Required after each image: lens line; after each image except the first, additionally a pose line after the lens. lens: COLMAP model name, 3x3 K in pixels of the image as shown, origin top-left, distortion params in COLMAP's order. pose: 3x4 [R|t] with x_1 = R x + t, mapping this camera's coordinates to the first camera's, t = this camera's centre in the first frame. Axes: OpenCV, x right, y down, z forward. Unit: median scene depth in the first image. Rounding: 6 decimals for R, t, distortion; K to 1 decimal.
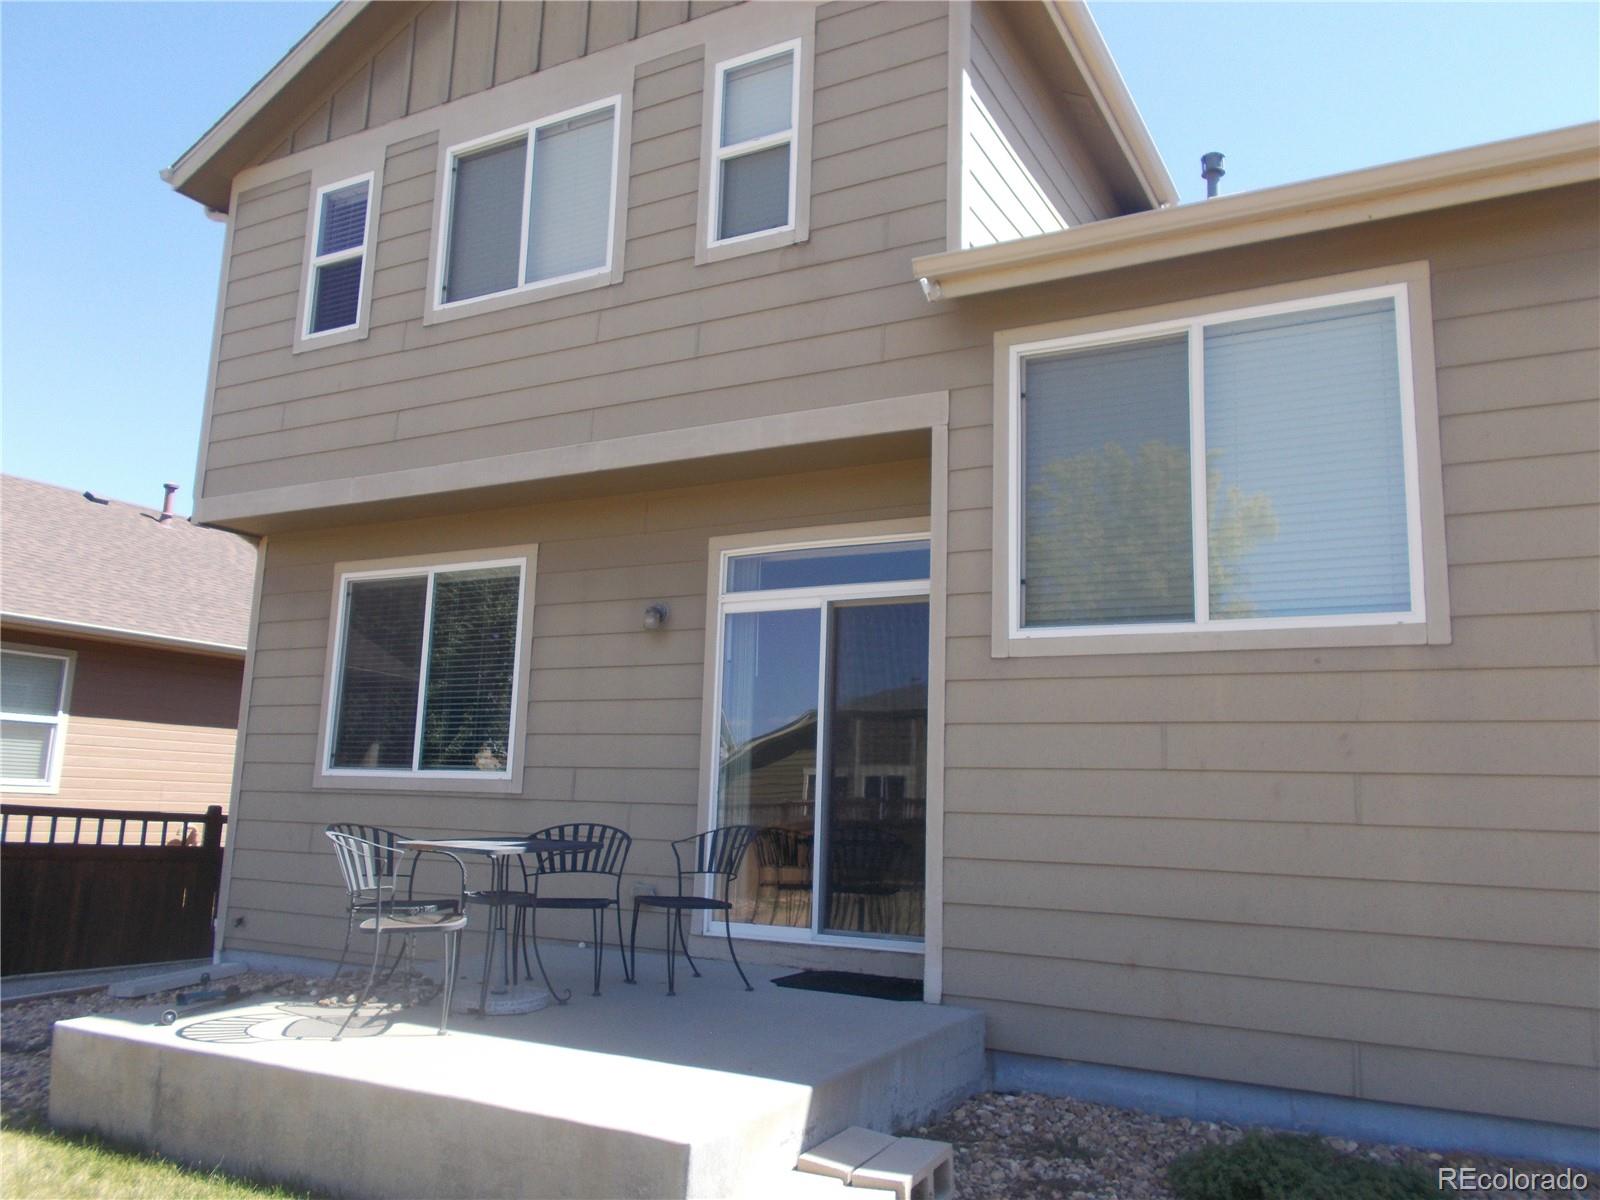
lens RADIAL K [[1239.5, 0, 800.0], [0, 1239.5, 600.0], [0, 0, 1]] dist [0.008065, -0.003415]
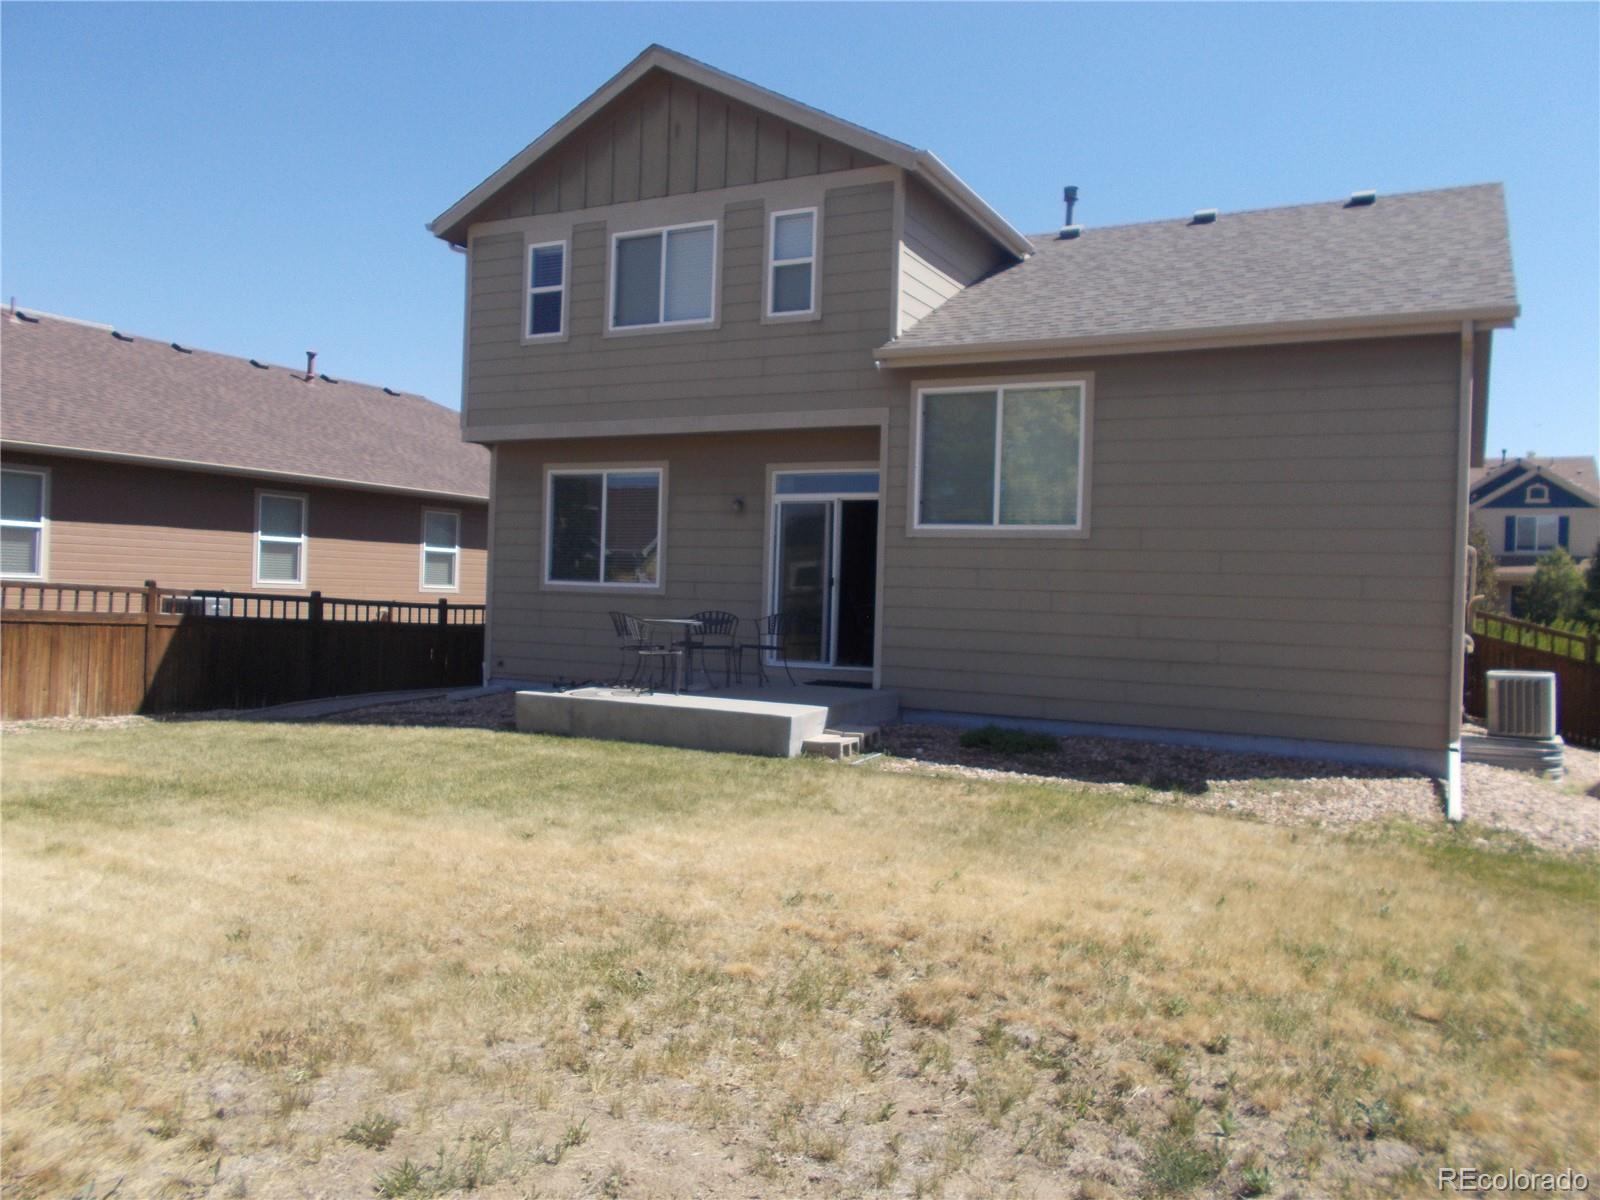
lens RADIAL K [[1239.5, 0, 800.0], [0, 1239.5, 600.0], [0, 0, 1]] dist [0.008065, -0.003415]
pose [[0.999736, -0.000084, 0.022973, -0.064492], [-0.003893, 0.984906, 0.173045, -0.172762], [-0.022641, -0.173088, 0.984646, -0.911035]]
